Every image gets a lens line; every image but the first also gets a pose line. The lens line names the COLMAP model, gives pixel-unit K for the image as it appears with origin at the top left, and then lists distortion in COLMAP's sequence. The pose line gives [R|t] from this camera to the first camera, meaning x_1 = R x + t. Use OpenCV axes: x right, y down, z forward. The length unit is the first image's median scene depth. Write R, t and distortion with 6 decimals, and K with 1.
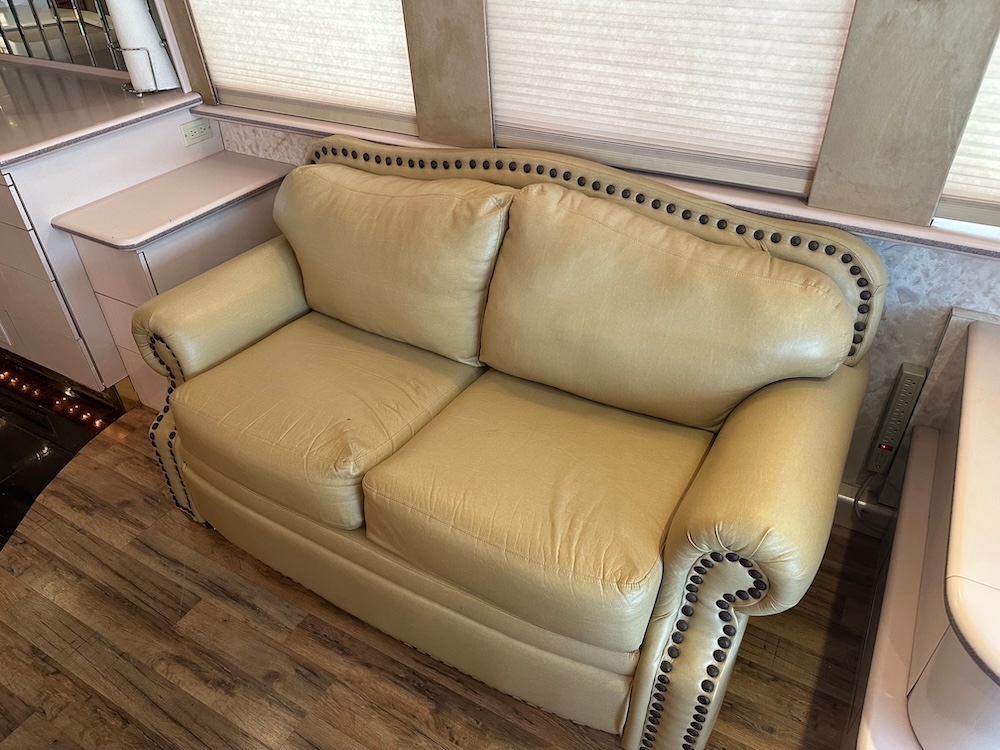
lens RADIAL K [[711.6, 0, 500.0], [0, 711.6, 375.0], [0, 0, 1]] dist [0.024712, -0.035767]
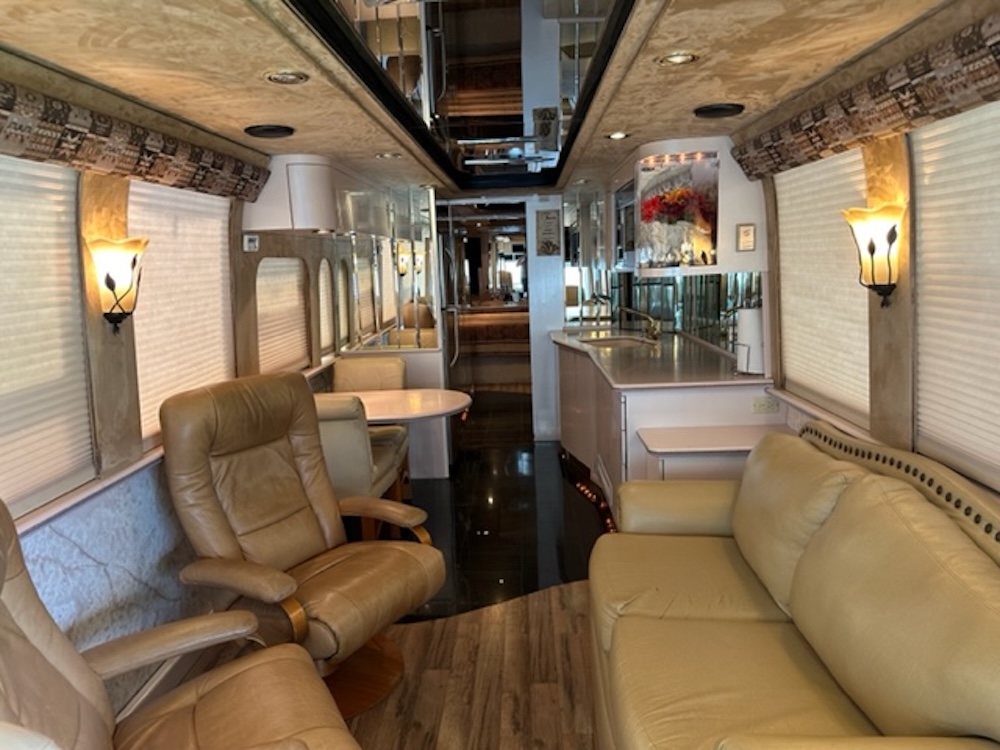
lens RADIAL K [[711.6, 0, 500.0], [0, 711.6, 375.0], [0, 0, 1]] dist [0.024712, -0.035767]
pose [[0.464938, 0.148421, -0.872814, 0.722225], [-0.498372, 0.858694, -0.119458, 0.024584], [0.731749, 0.490527, 0.473208, -0.031211]]
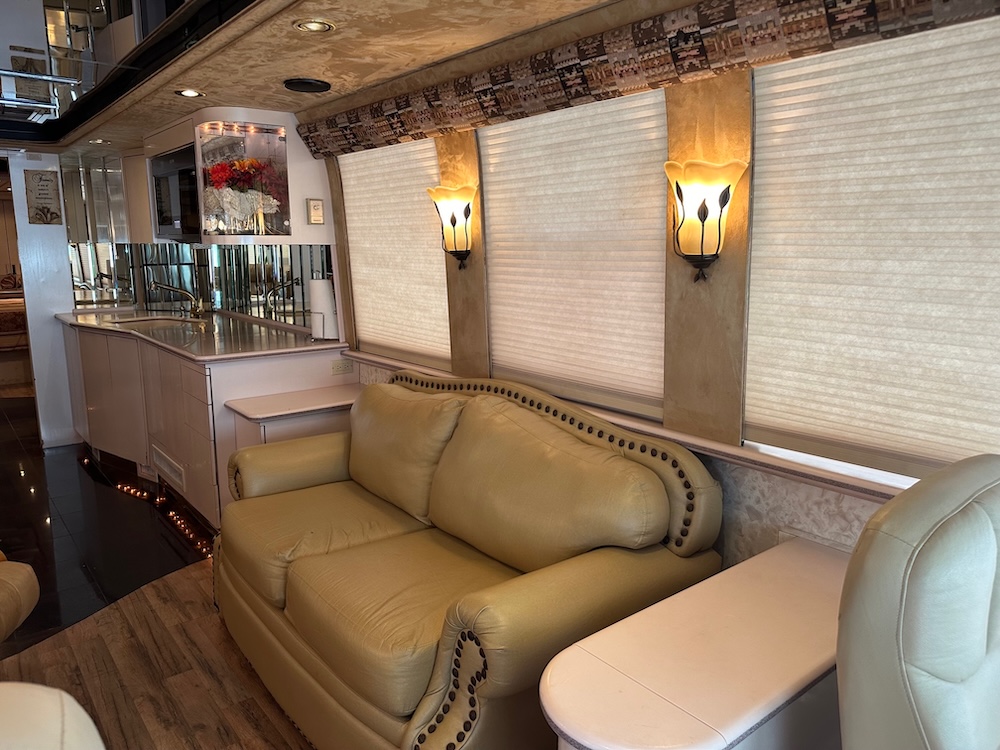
lens RADIAL K [[705.1, 0, 500.0], [0, 705.1, 375.0], [0, 0, 1]] dist [0.130359, -0.187471]
pose [[0.930526, 0.088811, -0.355294, 0.579713], [-0.231881, 0.893790, -0.383889, 0.232449], [0.283465, 0.439604, 0.852289, -0.216487]]
